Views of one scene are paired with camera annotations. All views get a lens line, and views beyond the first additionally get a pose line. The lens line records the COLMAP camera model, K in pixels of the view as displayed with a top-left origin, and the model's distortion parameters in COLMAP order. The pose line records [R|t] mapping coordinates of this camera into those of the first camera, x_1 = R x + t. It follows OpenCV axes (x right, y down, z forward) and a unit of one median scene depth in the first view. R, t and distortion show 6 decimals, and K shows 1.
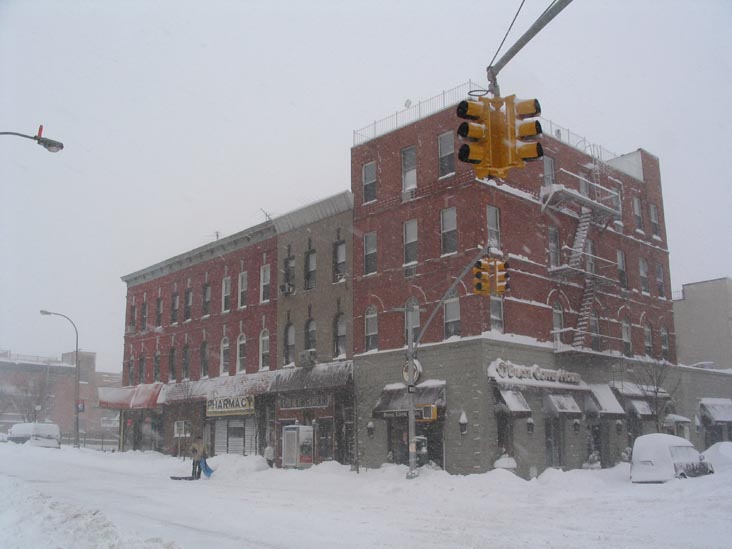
lens RADIAL K [[767.0, 0, 367.2], [0, 767.0, 292.3], [0, 0, 1]] dist [-0.191127, 0.219859]
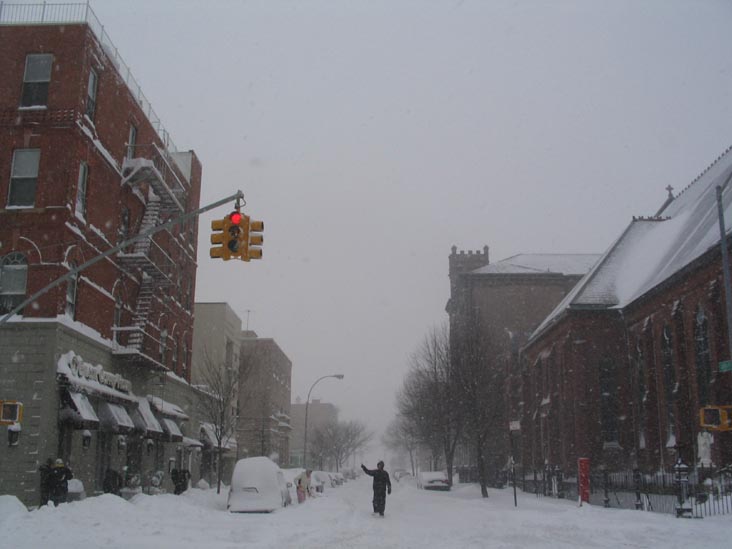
lens RADIAL K [[767.0, 0, 367.2], [0, 767.0, 292.3], [0, 0, 1]] dist [-0.191127, 0.219859]
pose [[0.685911, 0.172253, 0.707004, -0.172525], [-0.150142, 0.984174, -0.094120, 0.054281], [-0.712028, -0.041593, 0.700918, 0.248599]]
